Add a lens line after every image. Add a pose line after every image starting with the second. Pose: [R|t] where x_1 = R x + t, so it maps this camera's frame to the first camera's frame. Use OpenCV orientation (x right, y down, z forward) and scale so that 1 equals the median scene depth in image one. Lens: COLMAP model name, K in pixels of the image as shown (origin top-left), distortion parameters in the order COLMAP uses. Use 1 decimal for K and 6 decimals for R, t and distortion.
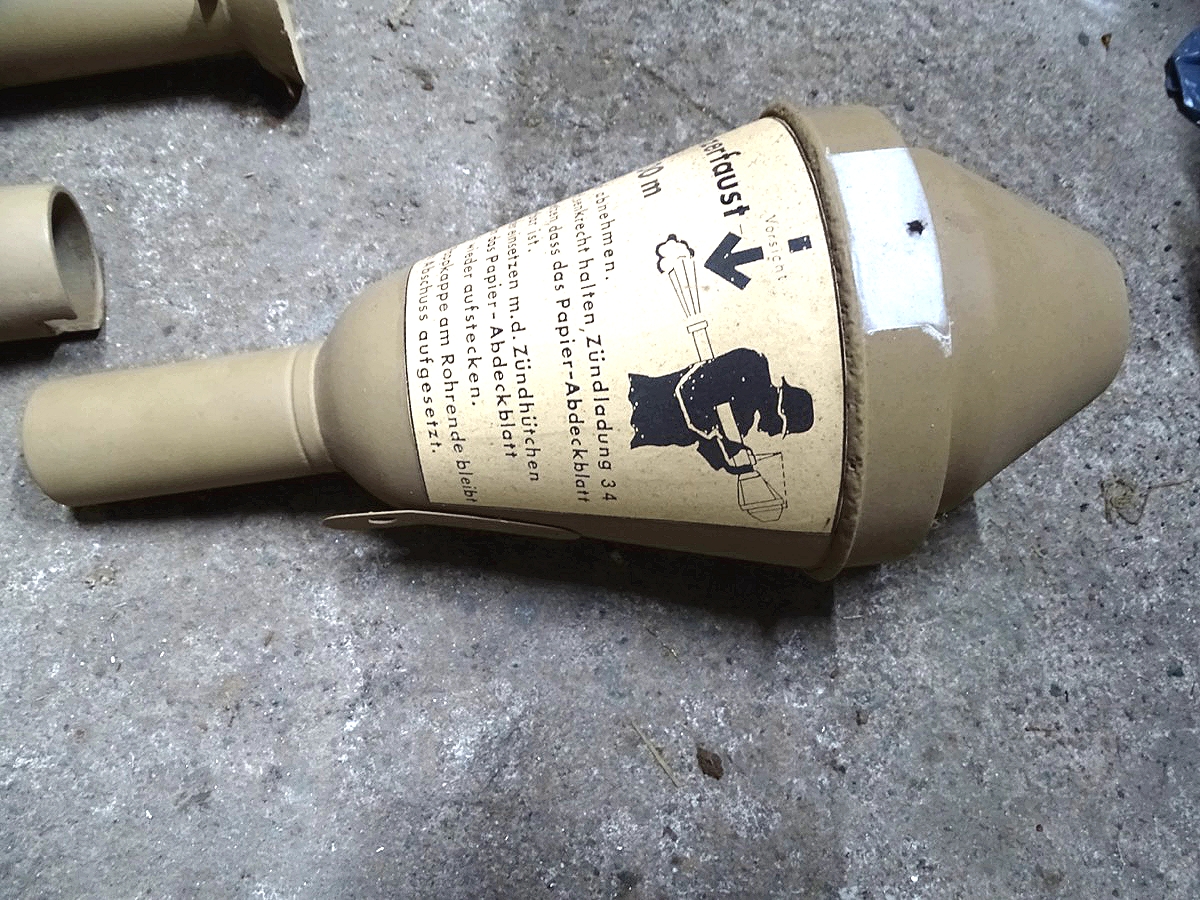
lens RADIAL K [[1094.2, 0, 562.8], [0, 1094.2, 288.3], [0, 0, 1]] dist [0.046690, -0.009474]
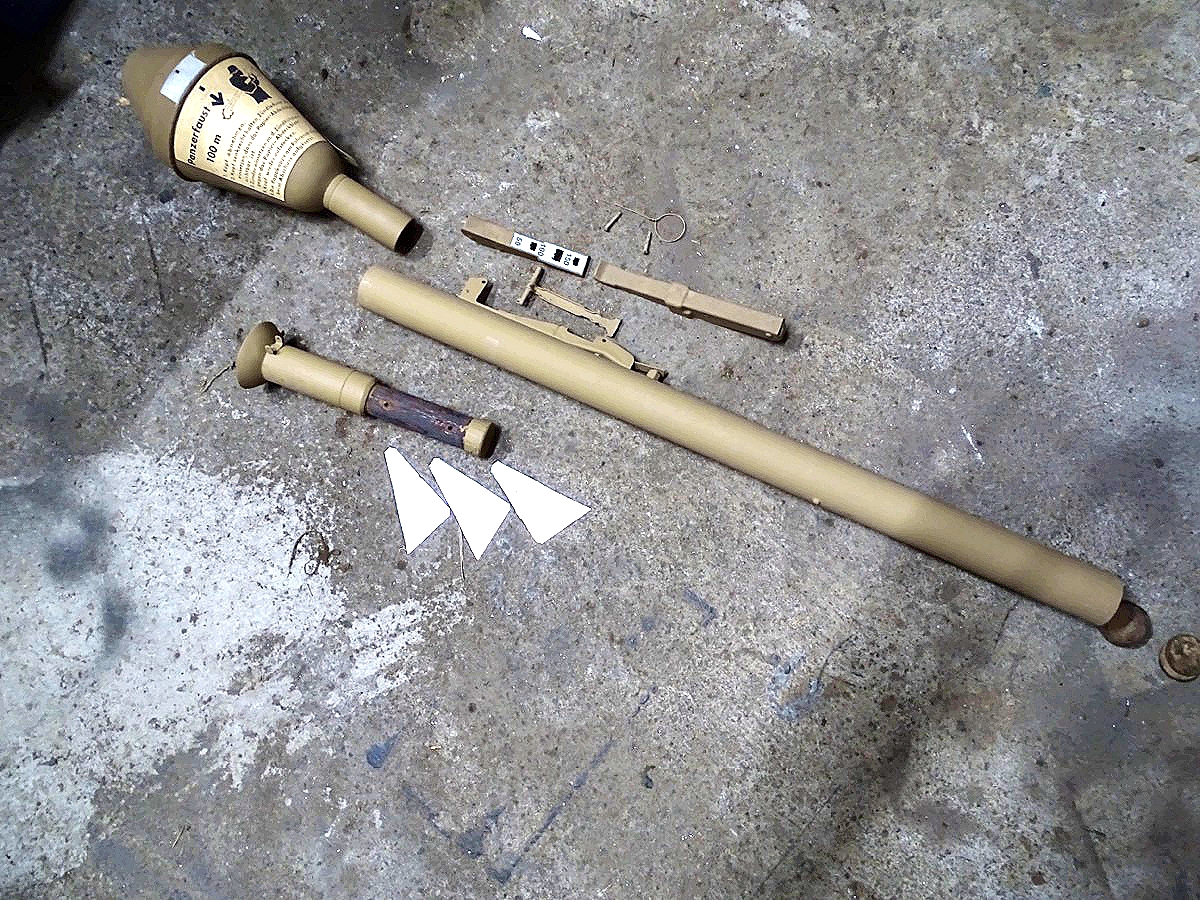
lens RADIAL K [[1009.9, 0, 567.2], [0, 1009.9, 341.8], [0, 0, 1]] dist [0.045556, -0.005808]
pose [[-0.781632, -0.621198, 0.056263, -1.169105], [0.566311, -0.668965, 0.481433, -1.230021], [-0.261427, 0.408166, 0.874675, -1.617821]]
